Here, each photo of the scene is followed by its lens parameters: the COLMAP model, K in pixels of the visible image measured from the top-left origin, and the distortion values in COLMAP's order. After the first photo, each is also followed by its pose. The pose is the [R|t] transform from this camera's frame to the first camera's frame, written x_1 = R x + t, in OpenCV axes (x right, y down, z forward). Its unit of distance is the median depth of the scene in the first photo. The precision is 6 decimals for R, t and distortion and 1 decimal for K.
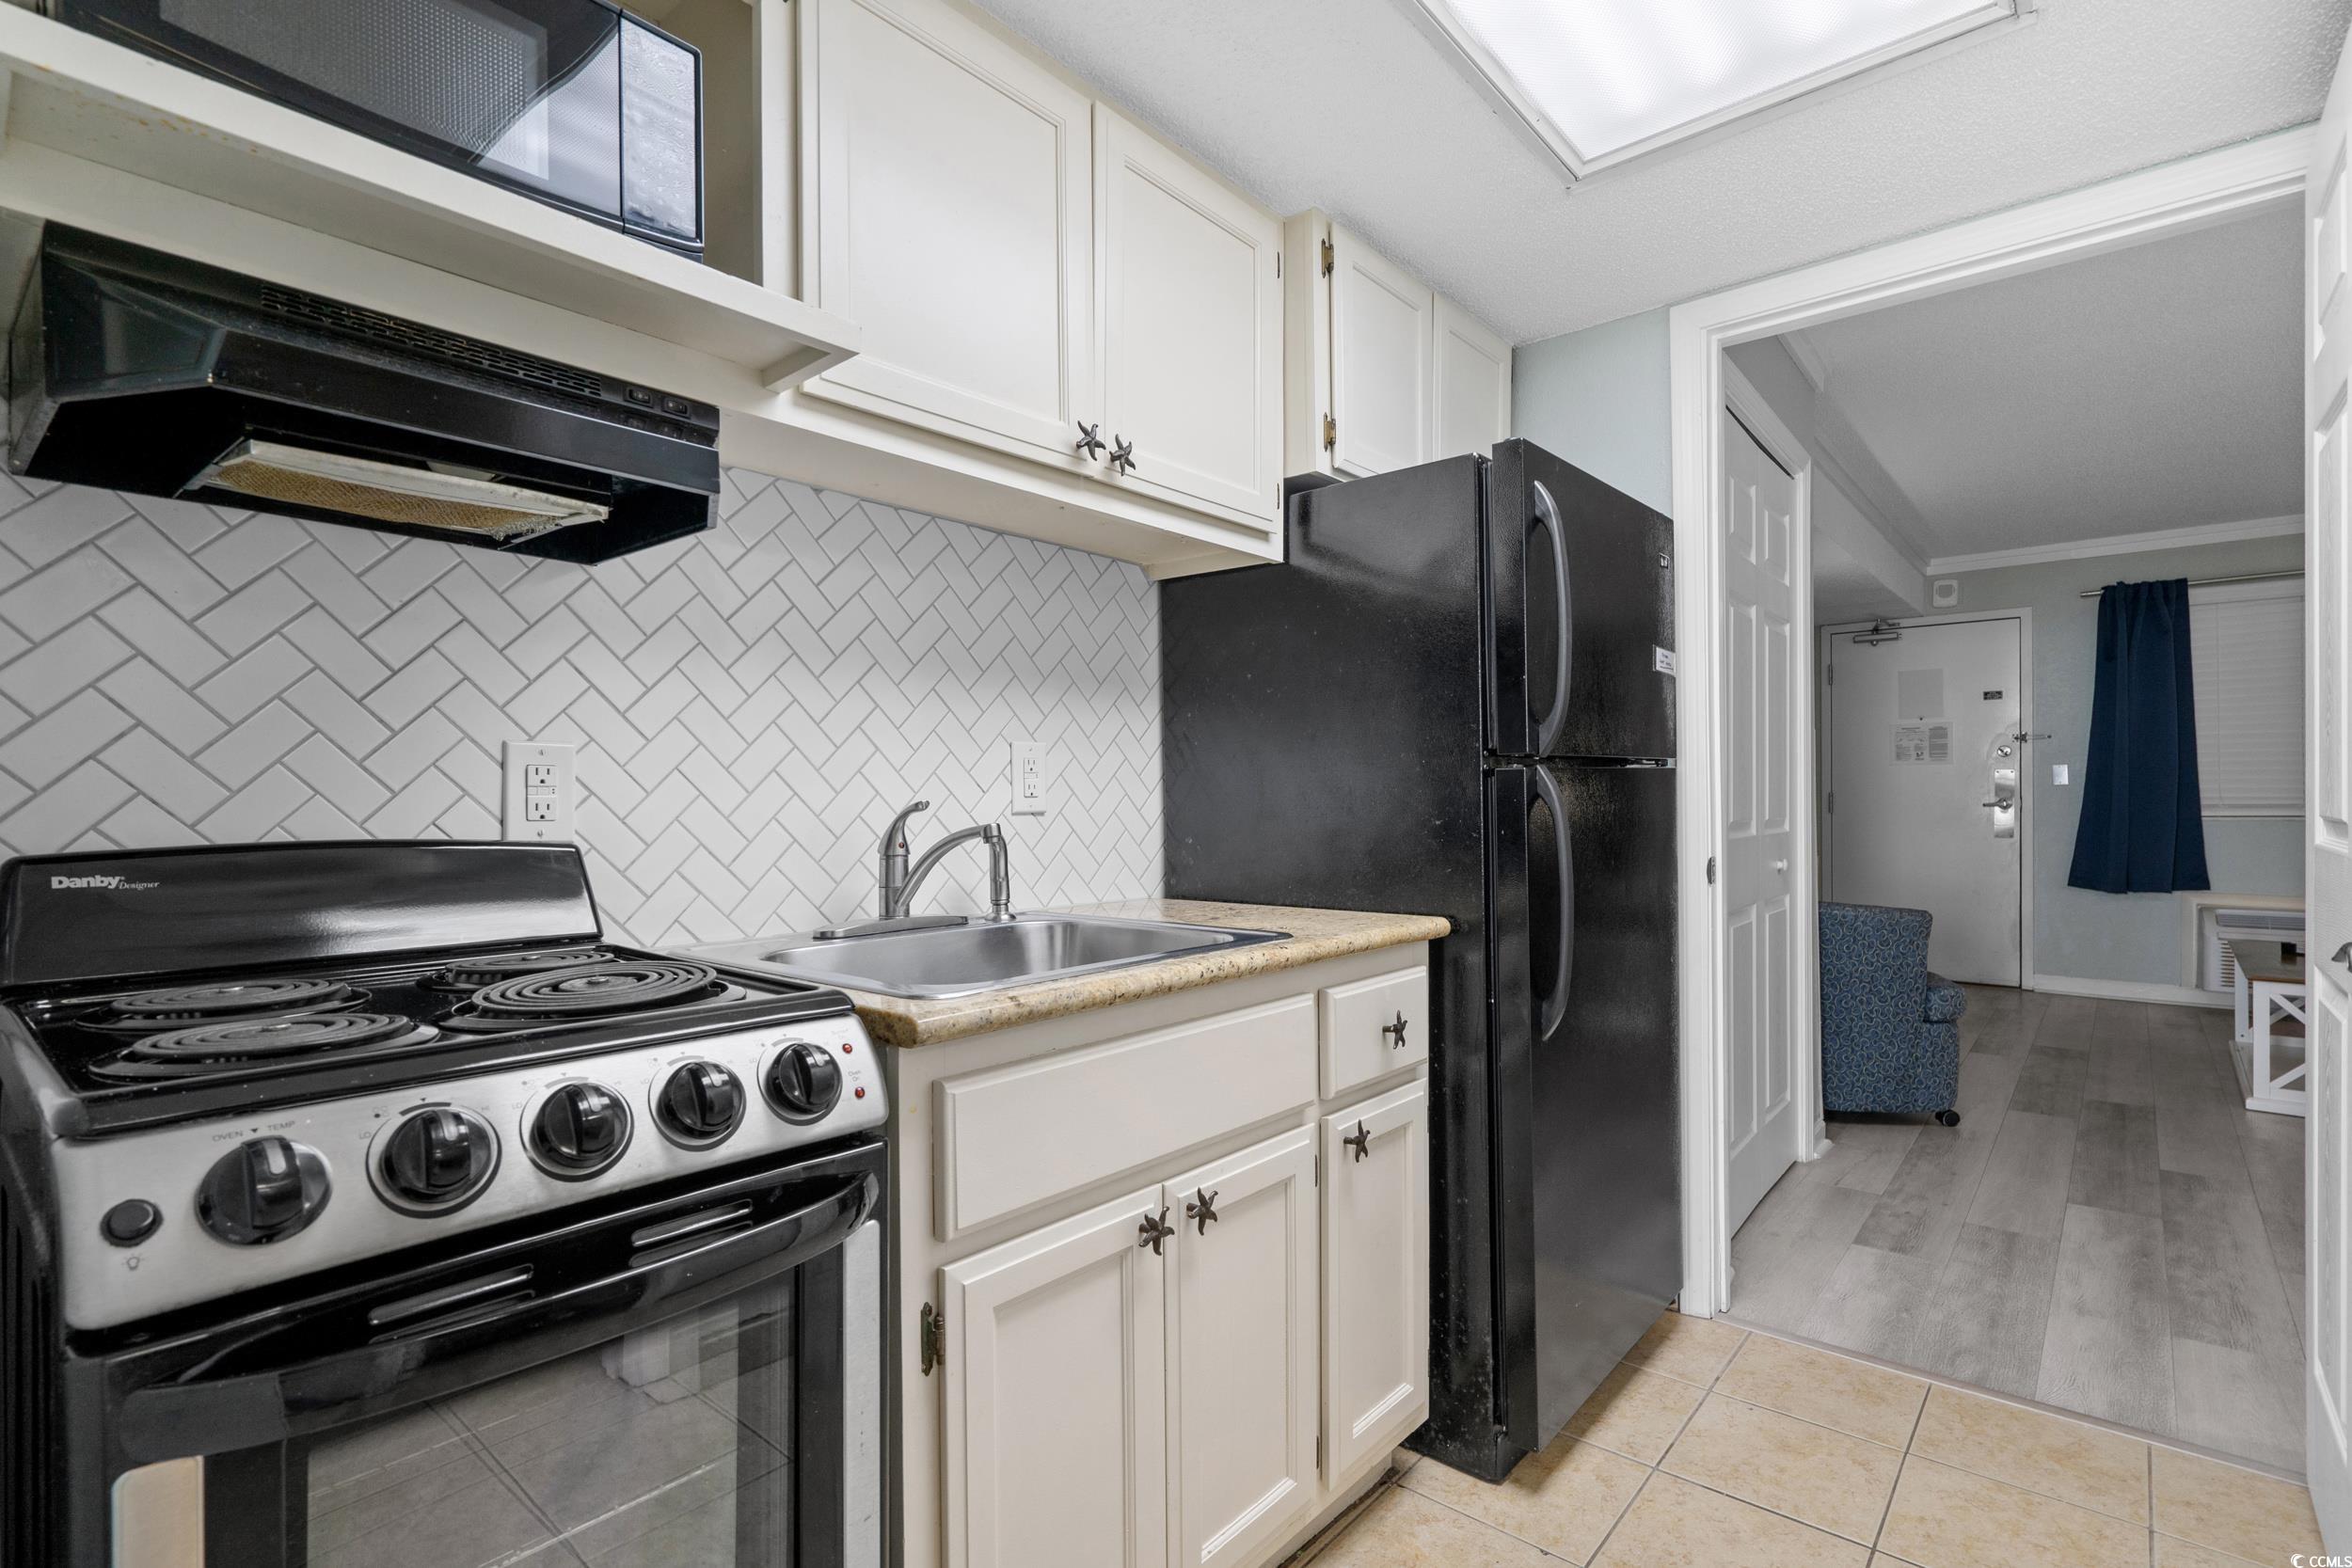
lens RADIAL K [[1090.8, 0, 1178.1], [0, 1090.8, 793.4], [0, 0, 1]] dist [-0.000511, 0.001048]
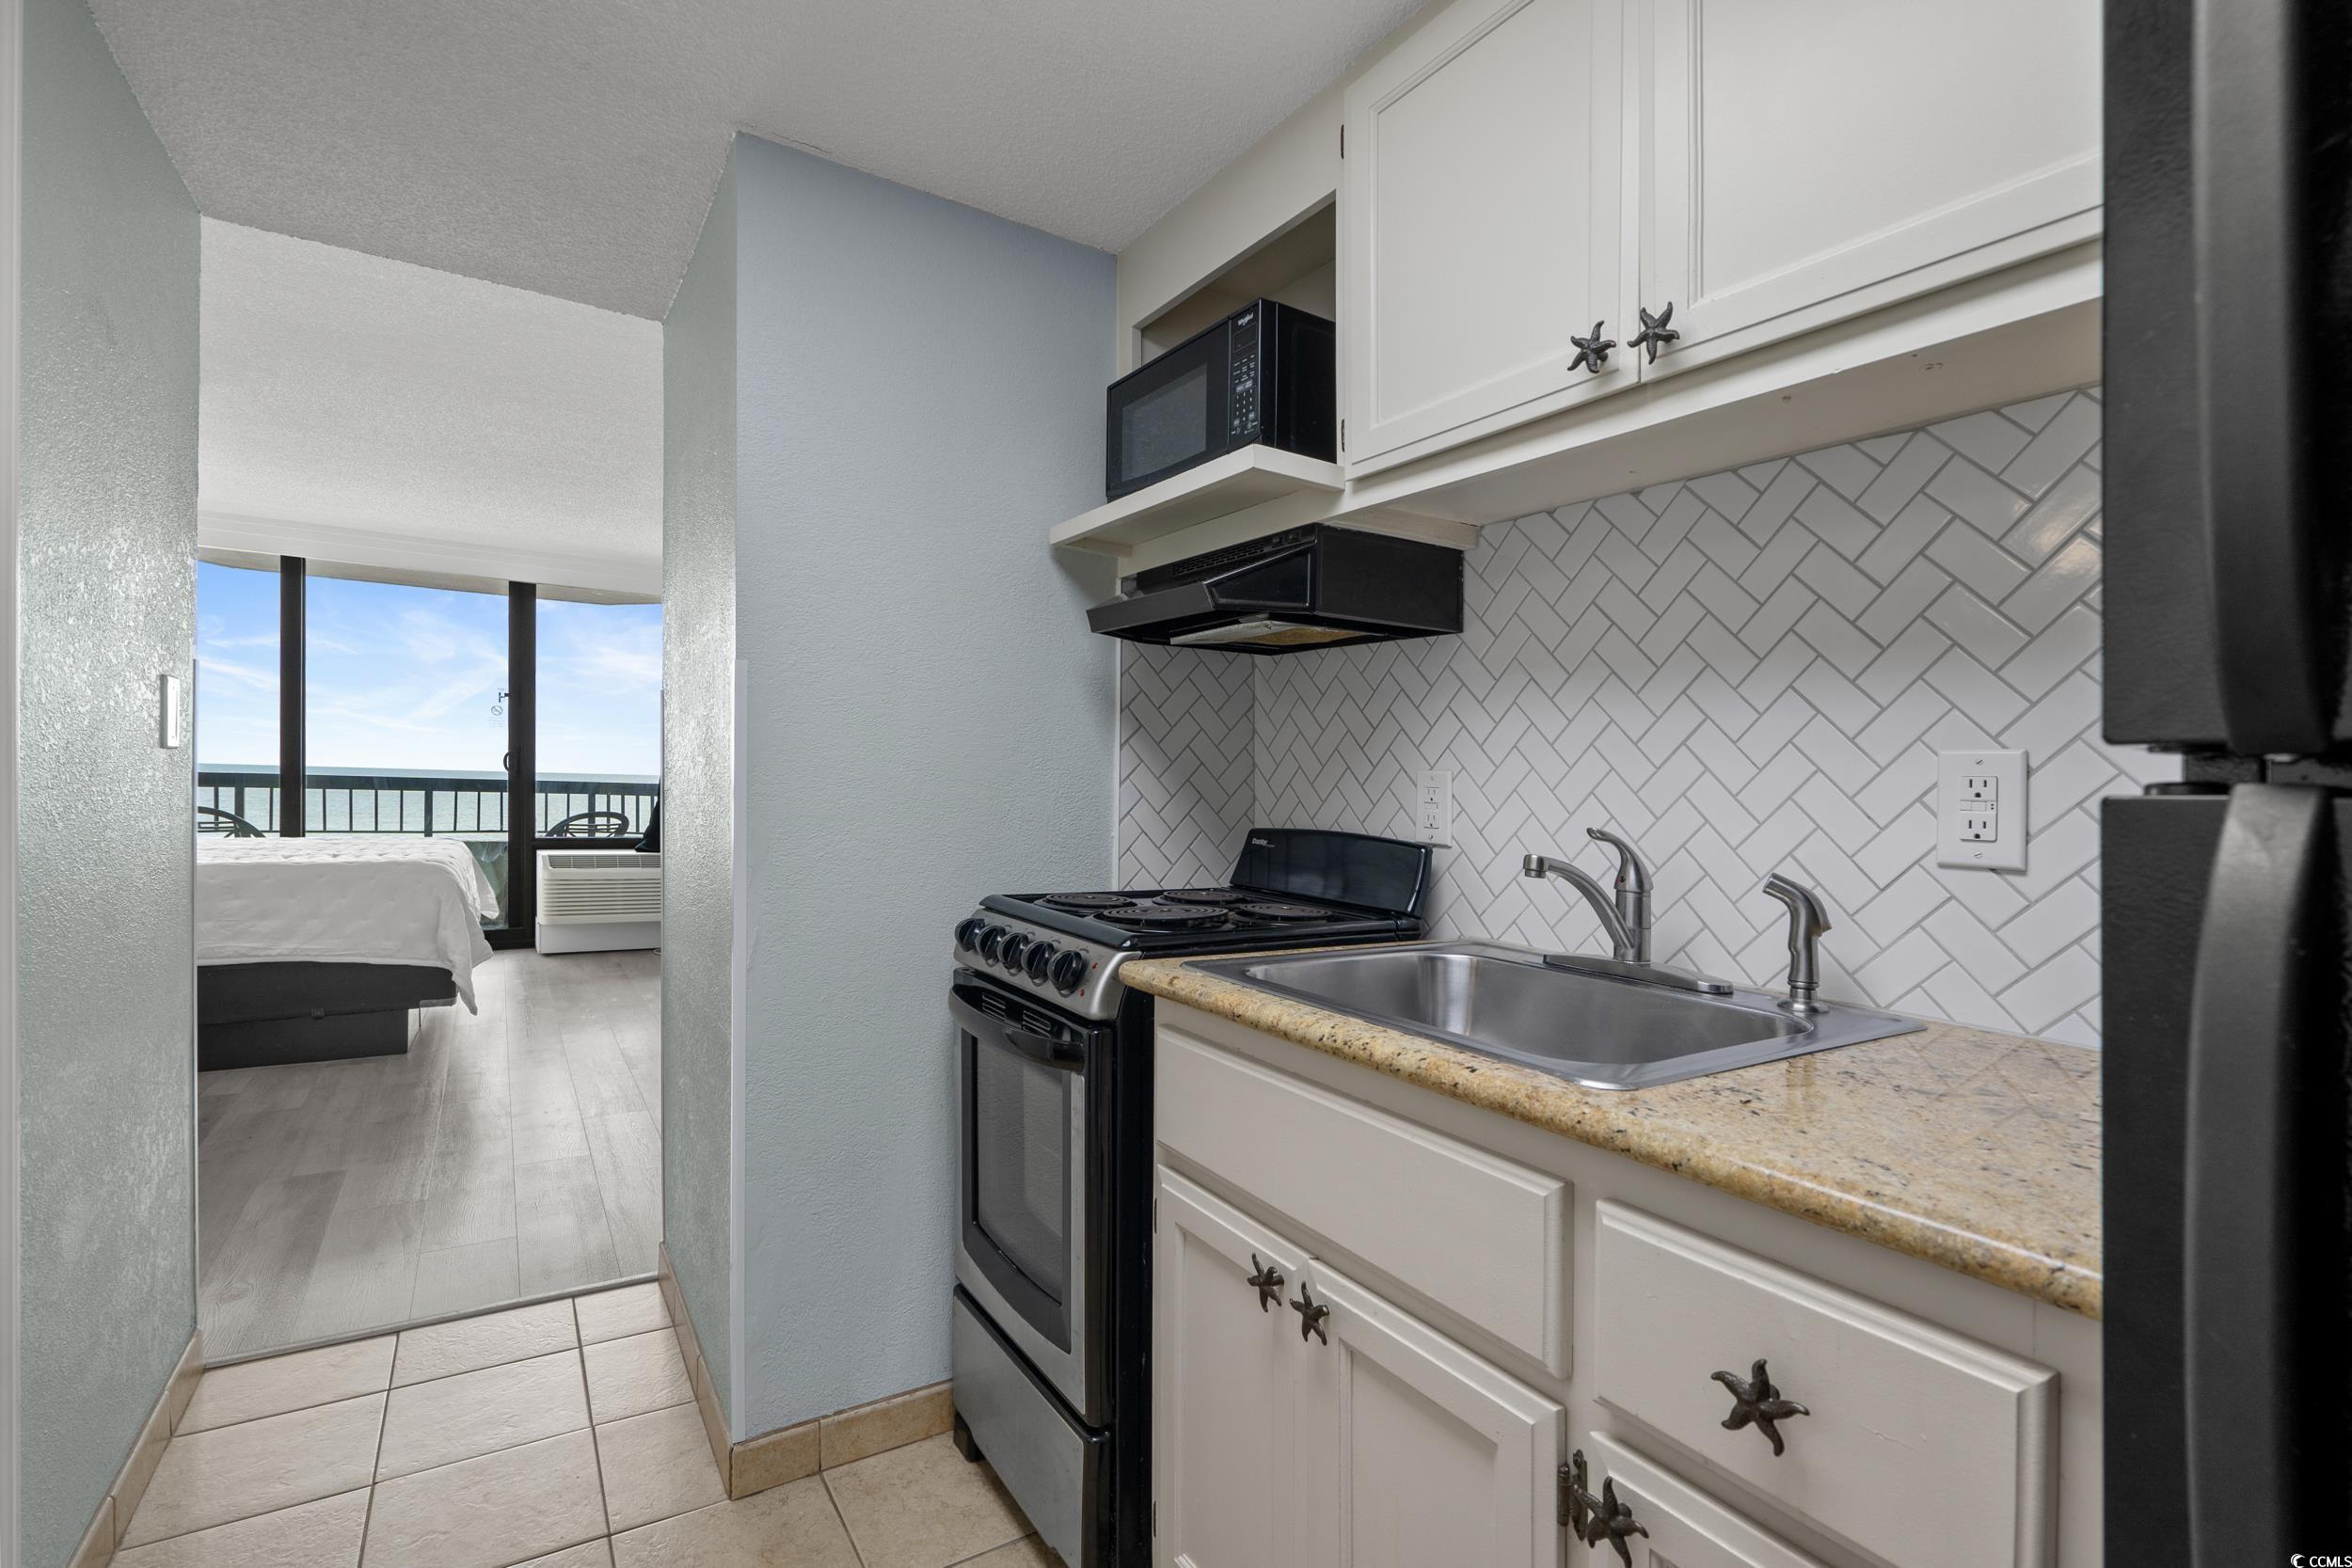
lens RADIAL K [[1071.3, 0, 1179.8], [0, 1071.3, 795.3], [0, 0, 1]] dist [-0.000149, 0.000133]
pose [[-0.277250, 0.002923, -0.960793, 0.676122], [-0.028721, 0.999523, 0.011328, -0.019373], [0.960368, 0.030735, -0.277034, 0.906912]]
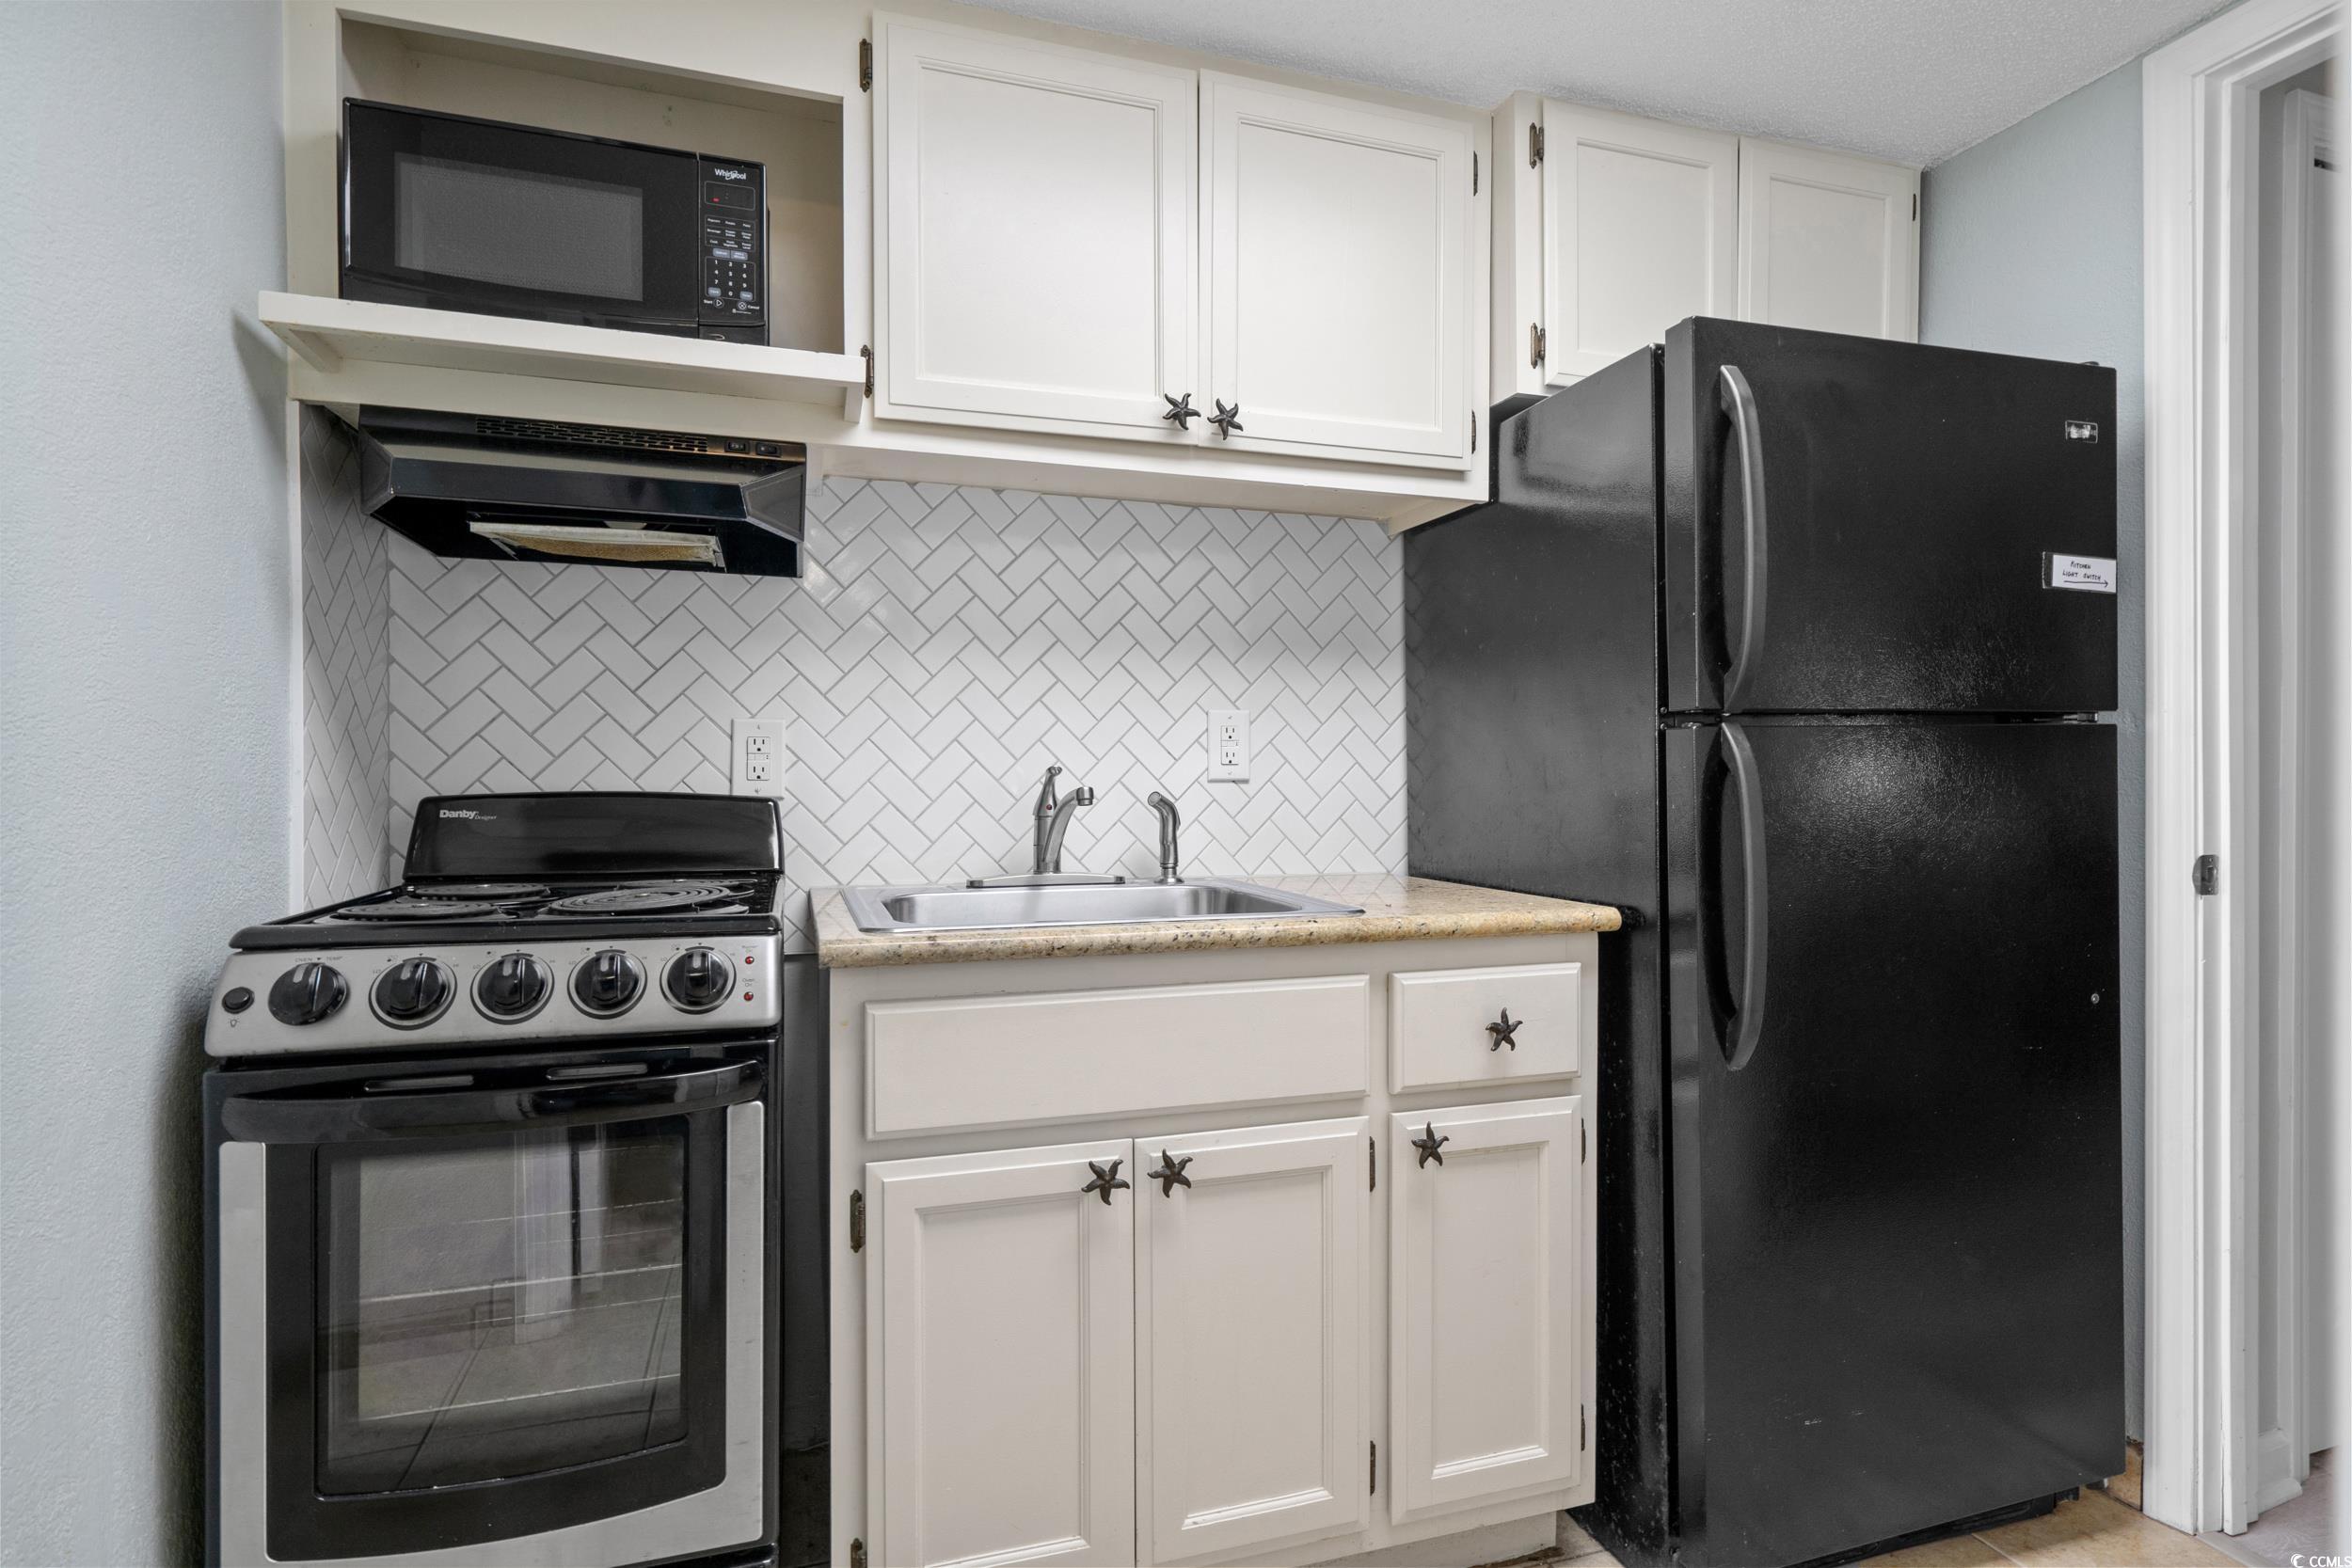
lens RADIAL K [[1156.6, 0, 1174.2], [0, 1156.6, 770.3], [0, 0, 1]] dist [-0.001006, -0.000172]
pose [[0.853922, 0.002306, -0.520396, 0.460485], [-0.002270, 0.999997, 0.000707, 0.009711], [0.520396, 0.000578, 0.853925, 0.077039]]
